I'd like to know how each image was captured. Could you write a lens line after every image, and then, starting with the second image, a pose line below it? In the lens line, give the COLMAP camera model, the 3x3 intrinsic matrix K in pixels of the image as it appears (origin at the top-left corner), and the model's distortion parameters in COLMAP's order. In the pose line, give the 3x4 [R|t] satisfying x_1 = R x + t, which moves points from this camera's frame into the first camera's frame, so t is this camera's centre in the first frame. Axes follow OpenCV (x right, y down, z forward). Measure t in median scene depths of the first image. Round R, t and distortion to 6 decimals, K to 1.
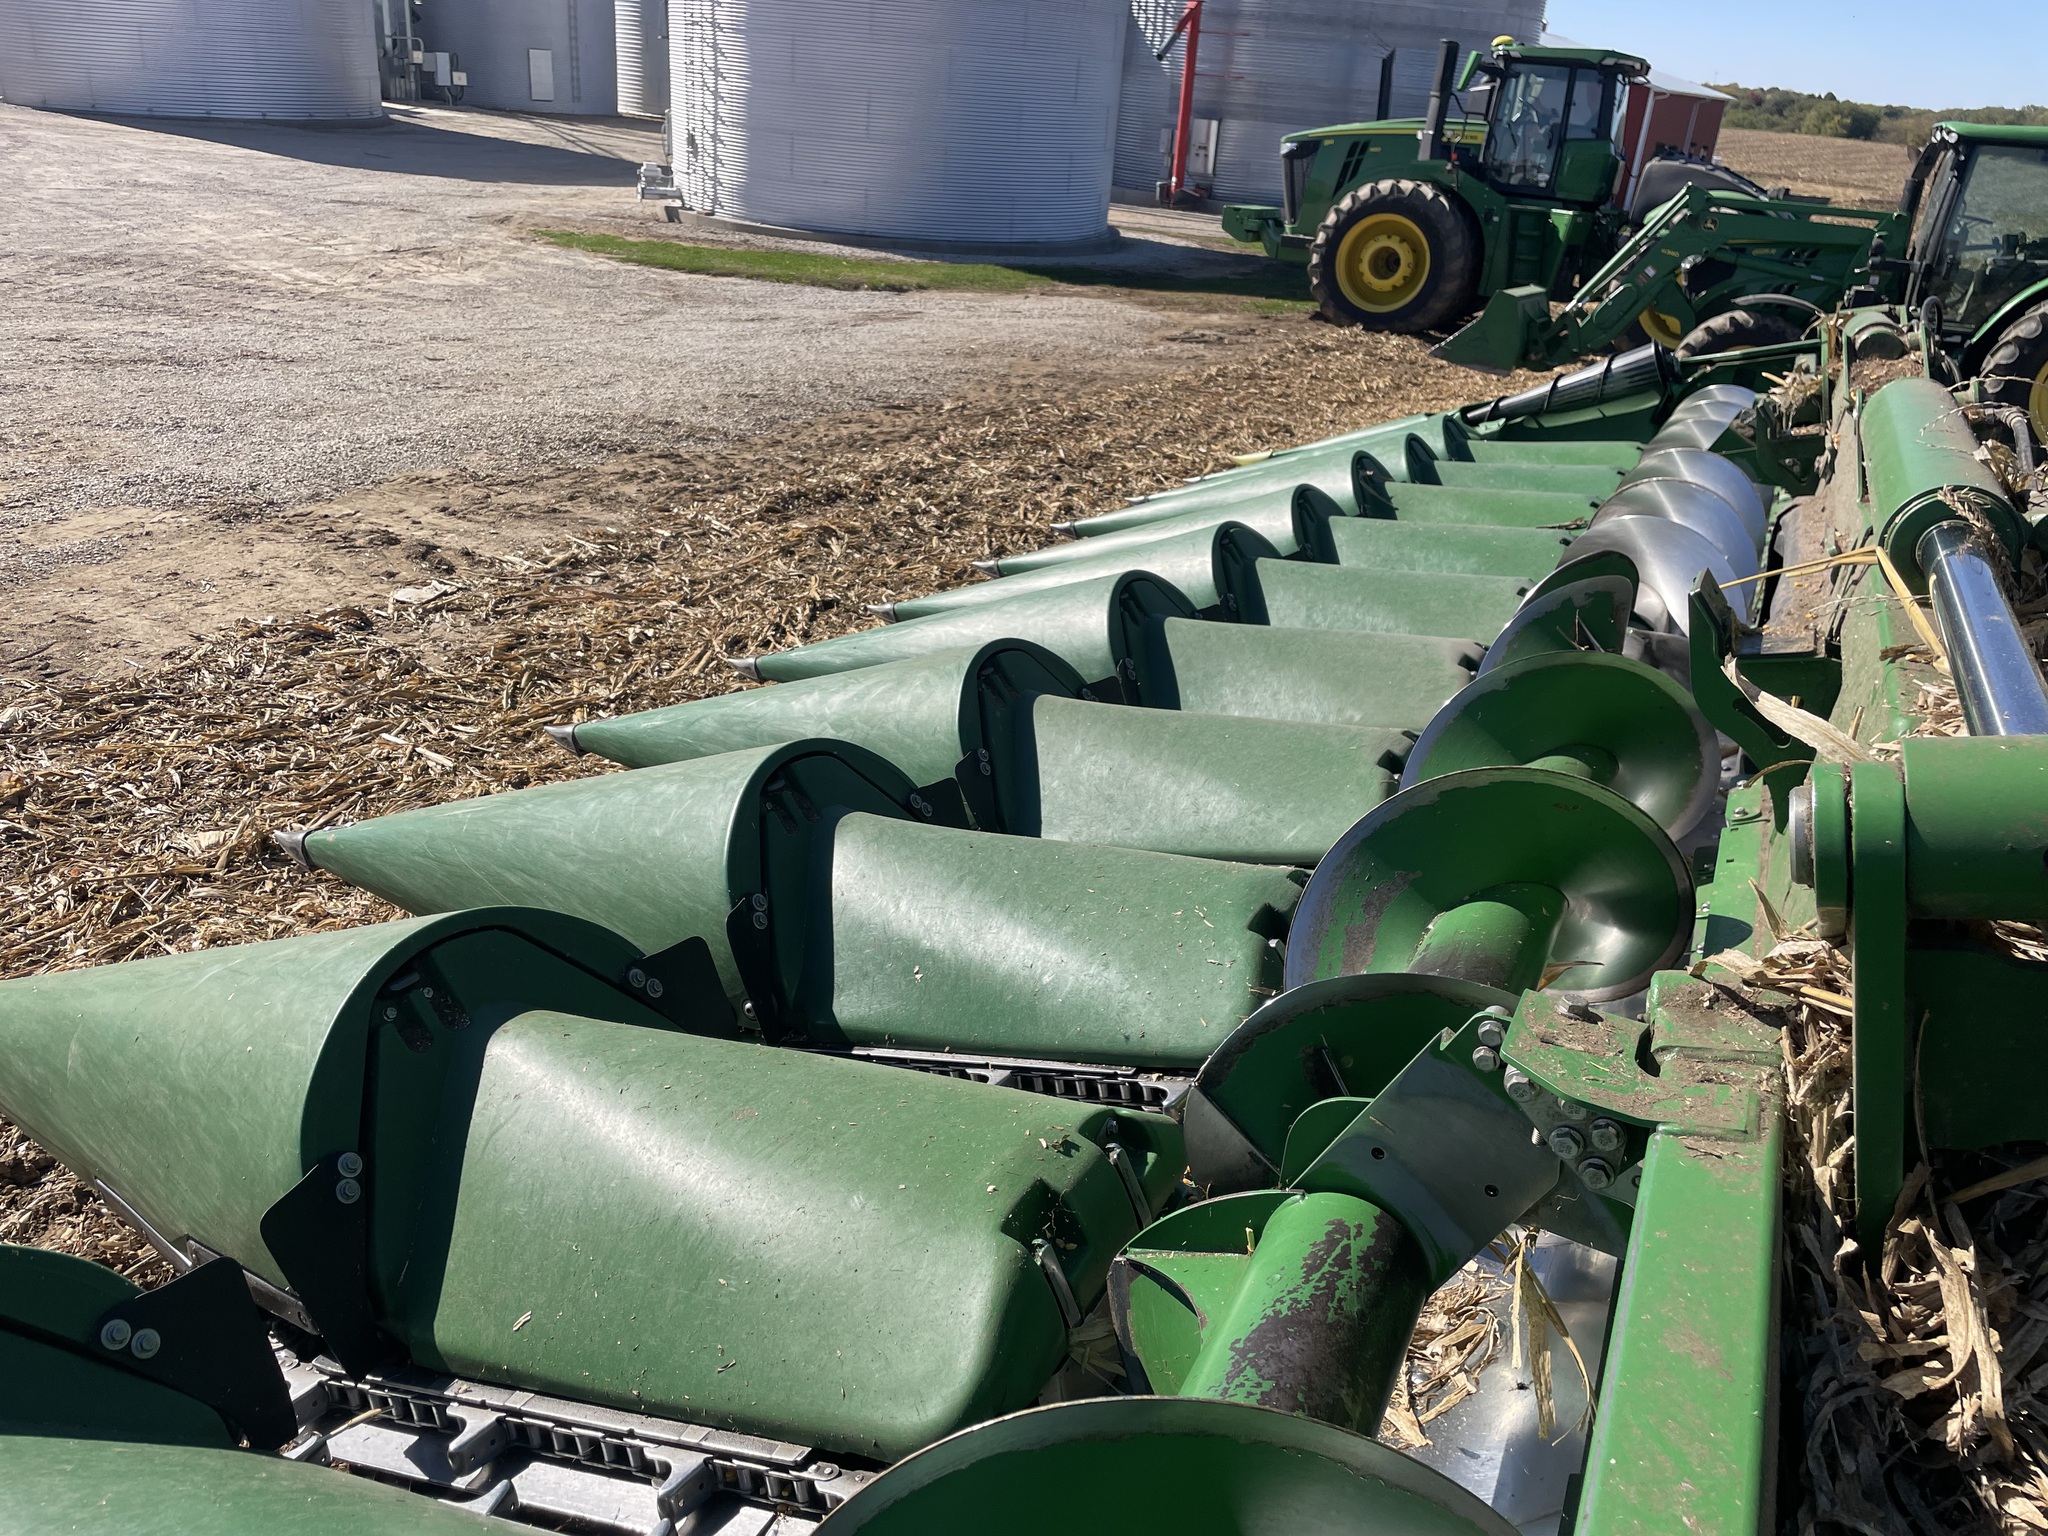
lens RADIAL K [[1550.4, 0, 1025.0], [0, 1550.4, 764.3], [0, 0, 1]] dist [0.083180, -0.104557]
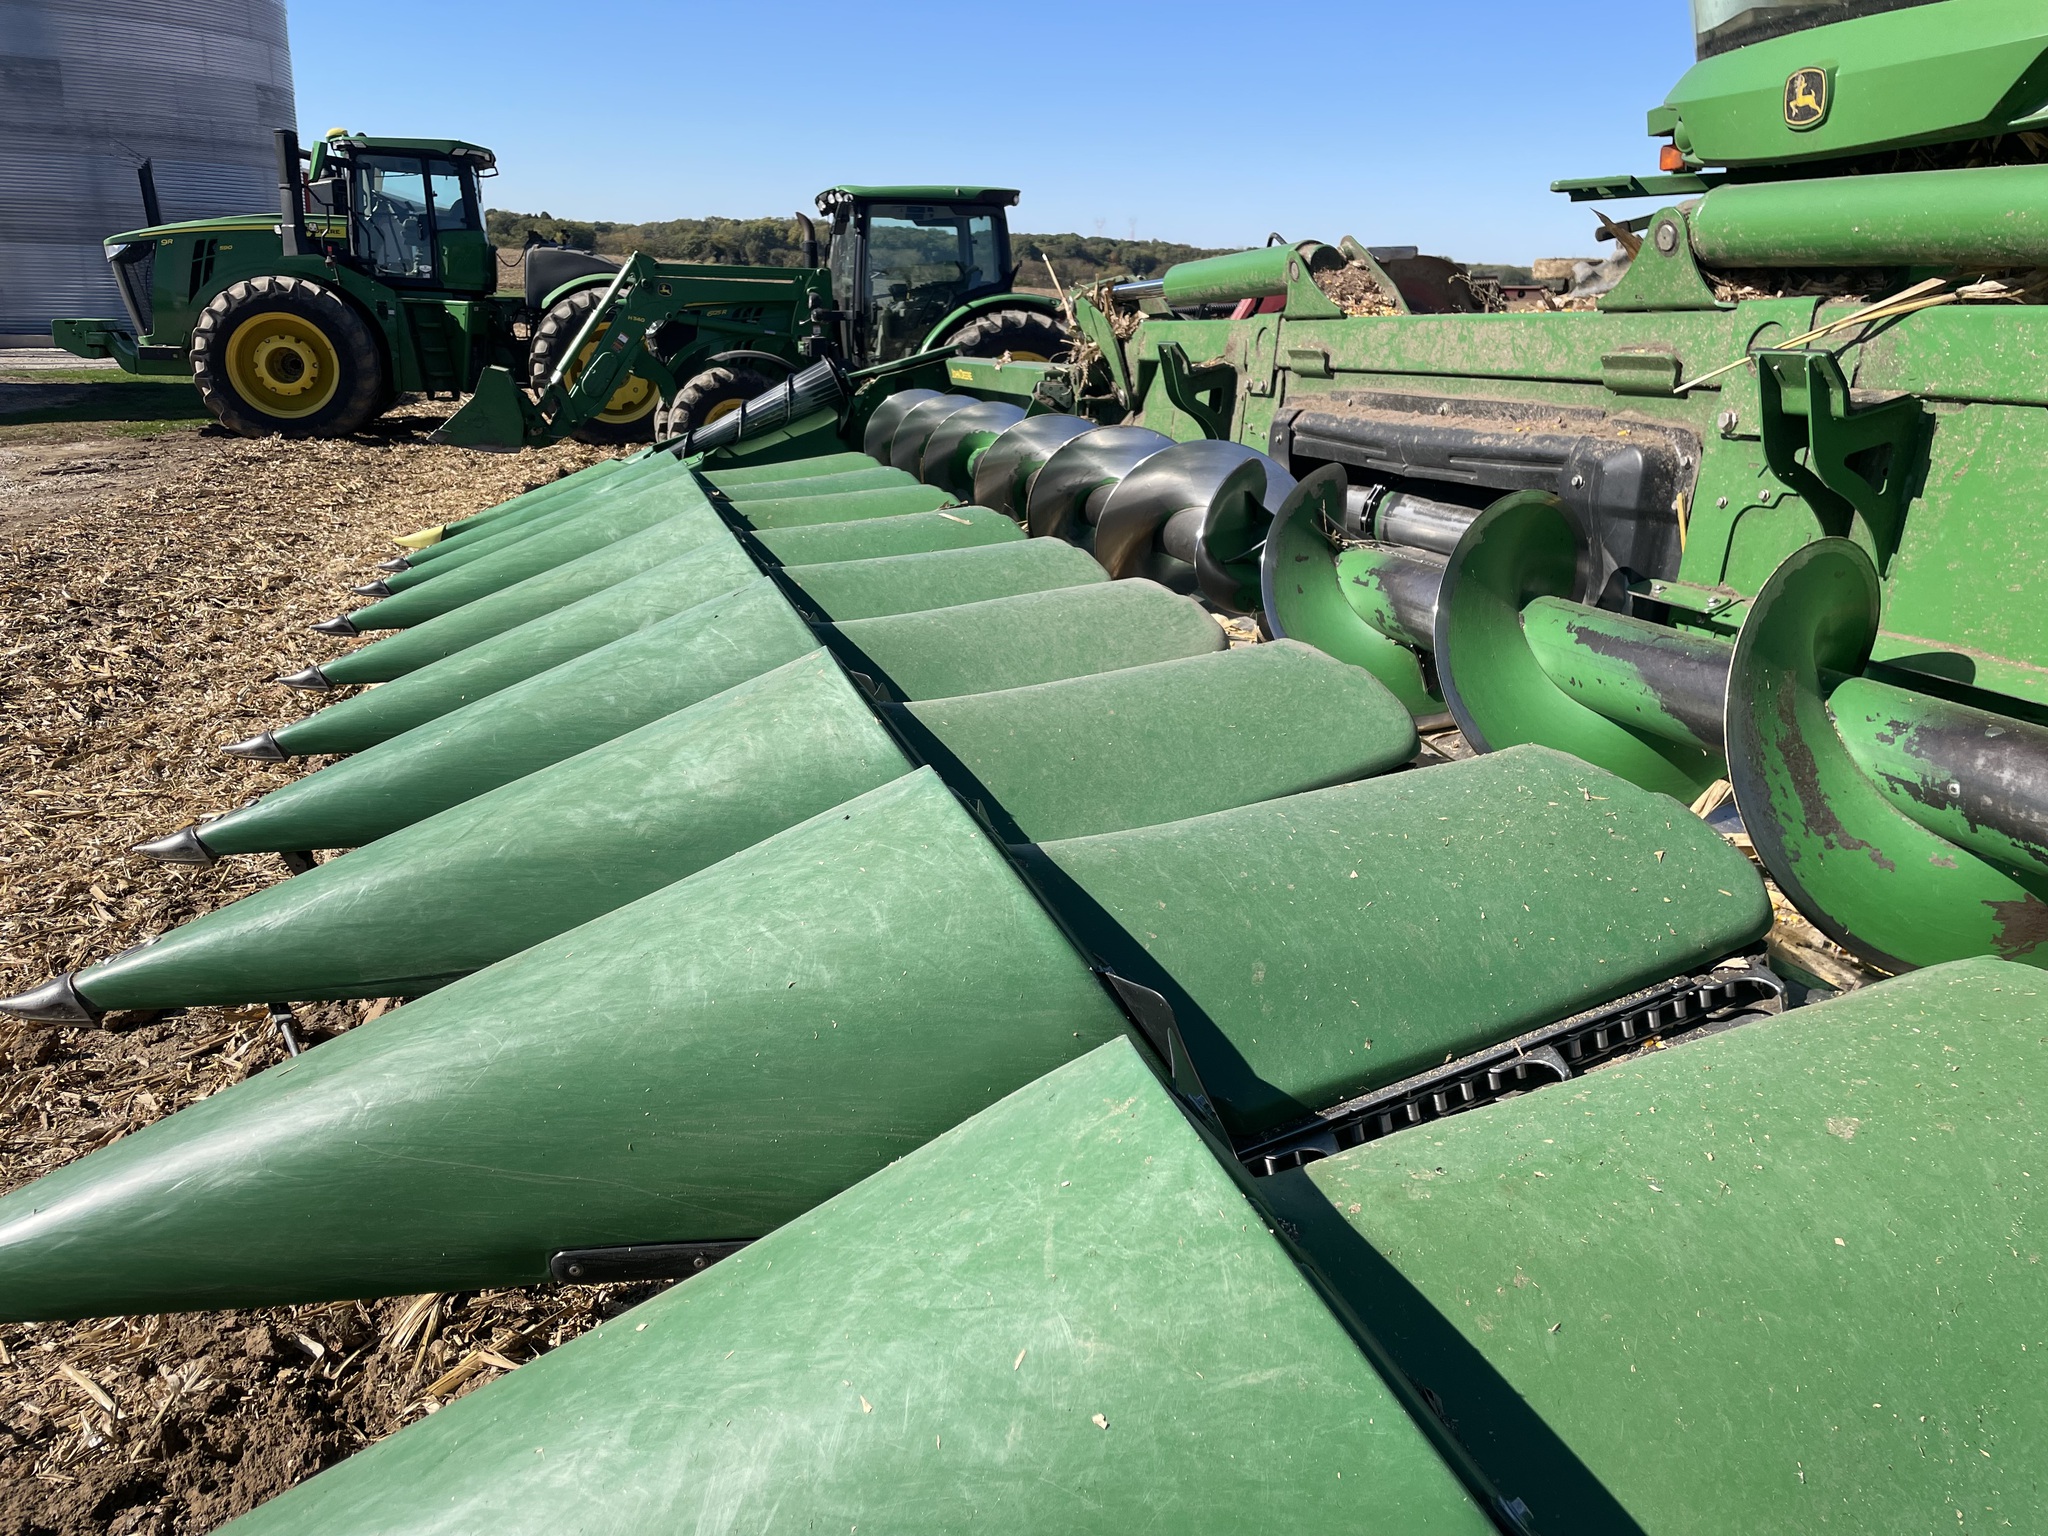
lens RADIAL K [[1550.4, 0, 1024.9], [0, 1550.4, 782.3], [0, 0, 1]] dist [0.083180, -0.104557]
pose [[0.749894, -0.249685, 0.612631, -0.085762], [0.284726, 0.957697, 0.041801, -0.003382], [-0.597152, 0.143086, 0.789263, 0.065254]]
